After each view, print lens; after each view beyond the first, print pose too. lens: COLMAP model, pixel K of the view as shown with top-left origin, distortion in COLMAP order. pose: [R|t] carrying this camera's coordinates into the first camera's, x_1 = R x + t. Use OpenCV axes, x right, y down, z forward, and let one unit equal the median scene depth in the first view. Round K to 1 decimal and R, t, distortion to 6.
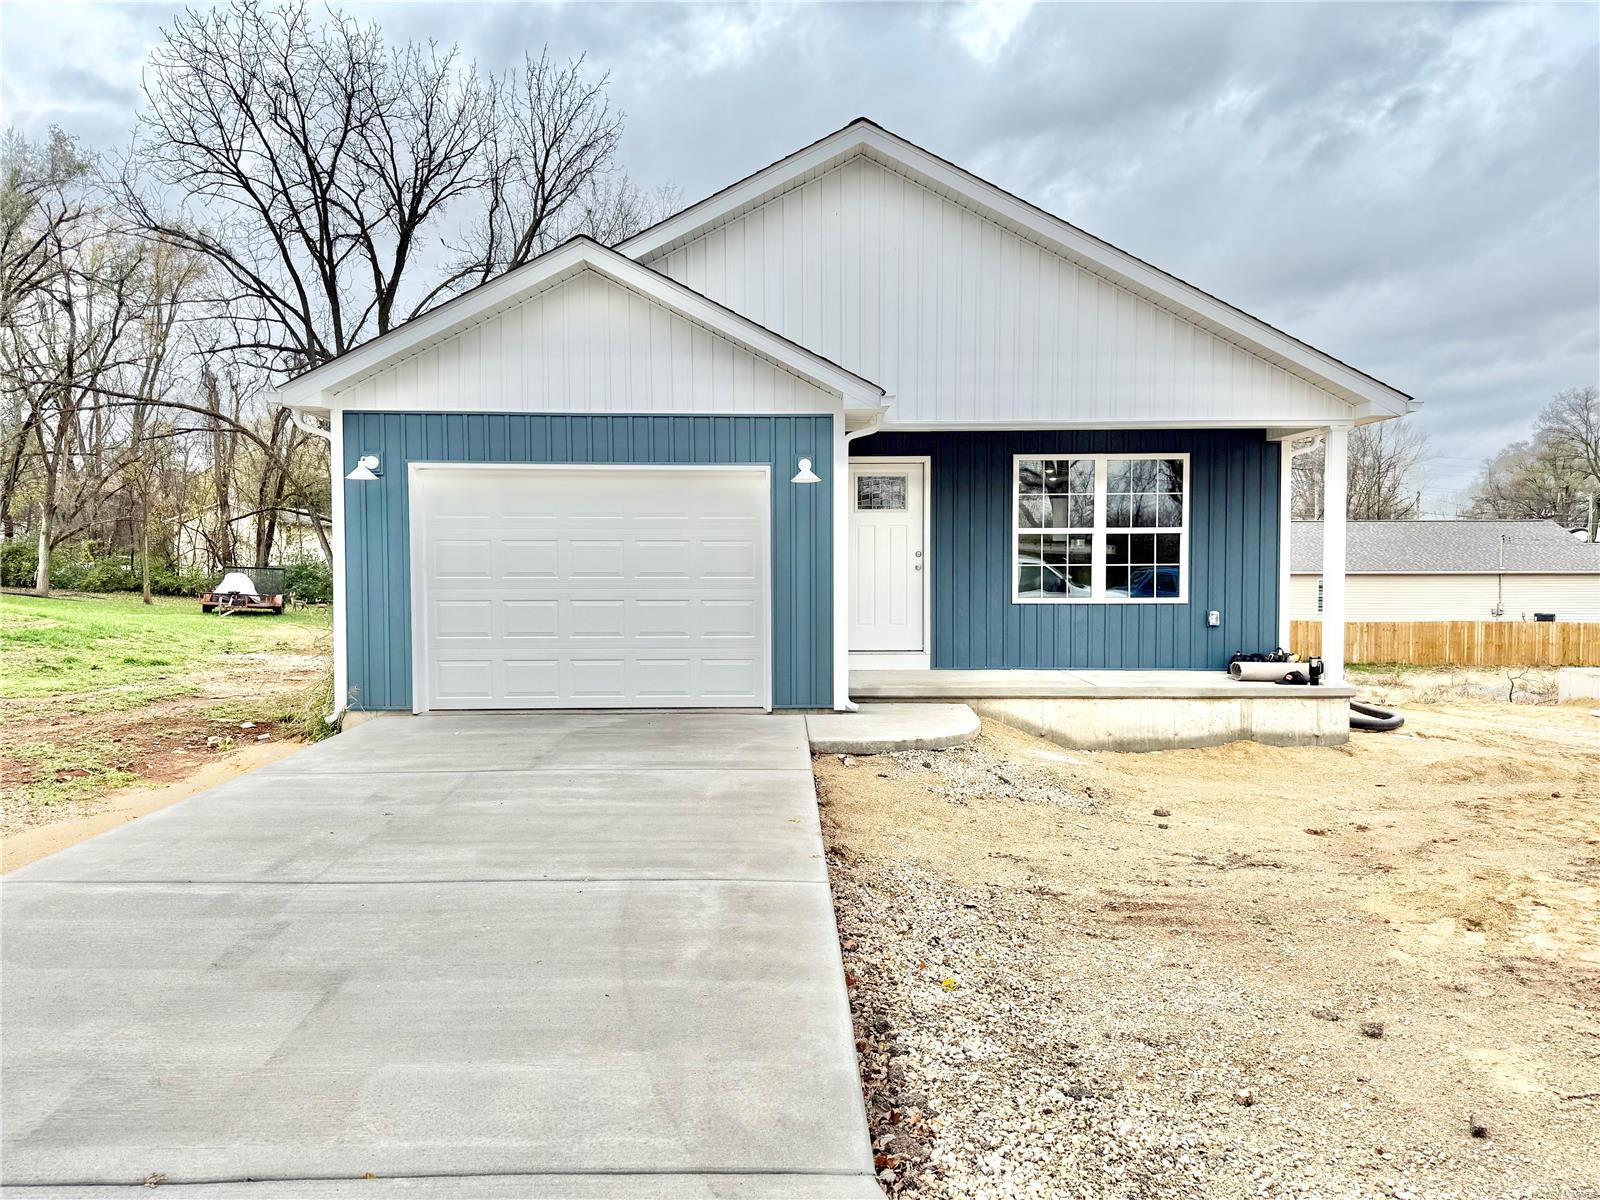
lens RADIAL K [[1113.8, 0, 817.4], [0, 1113.8, 602.1], [0, 0, 1]] dist [0.009506, -0.007265]
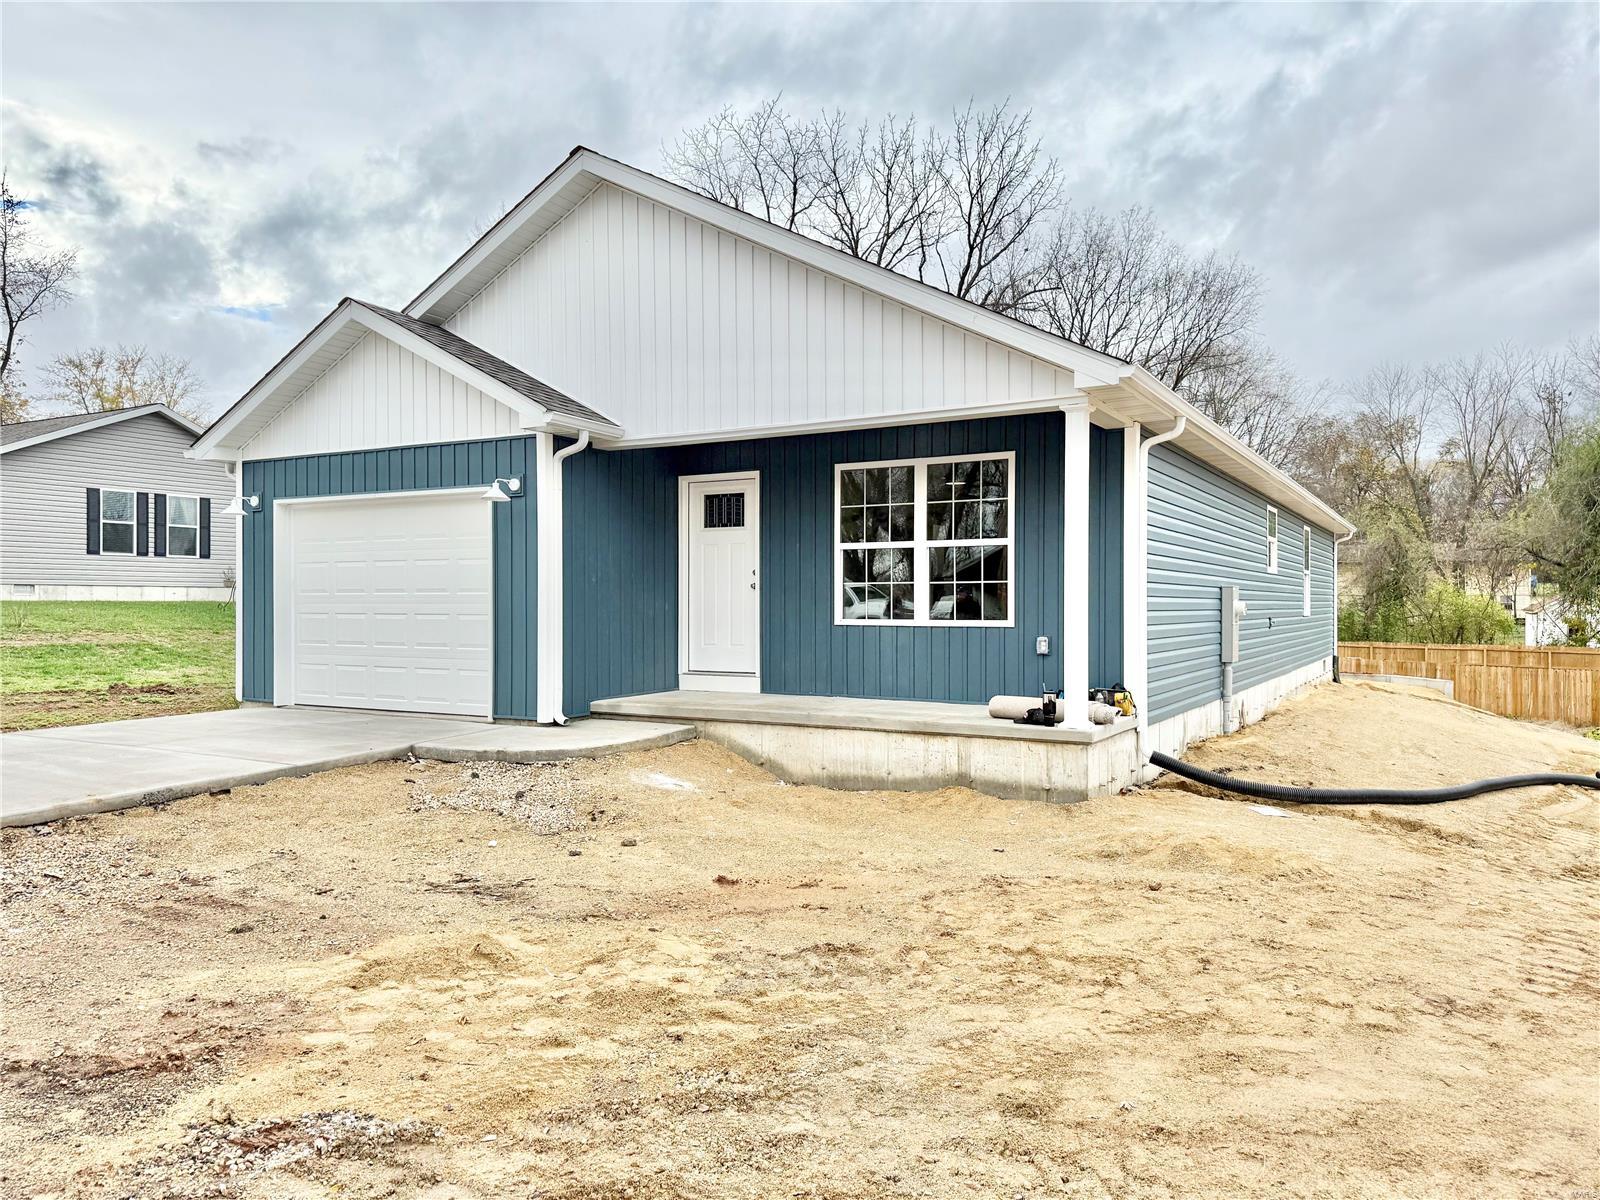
lens RADIAL K [[1113.8, 0, 815.2], [0, 1113.8, 601.5], [0, 0, 1]] dist [0.009506, -0.007265]
pose [[0.874684, 0.000021, -0.484693, 0.684736], [-0.018346, 0.999285, -0.033064, 0.014342], [0.484346, 0.037812, 0.874059, 0.206981]]
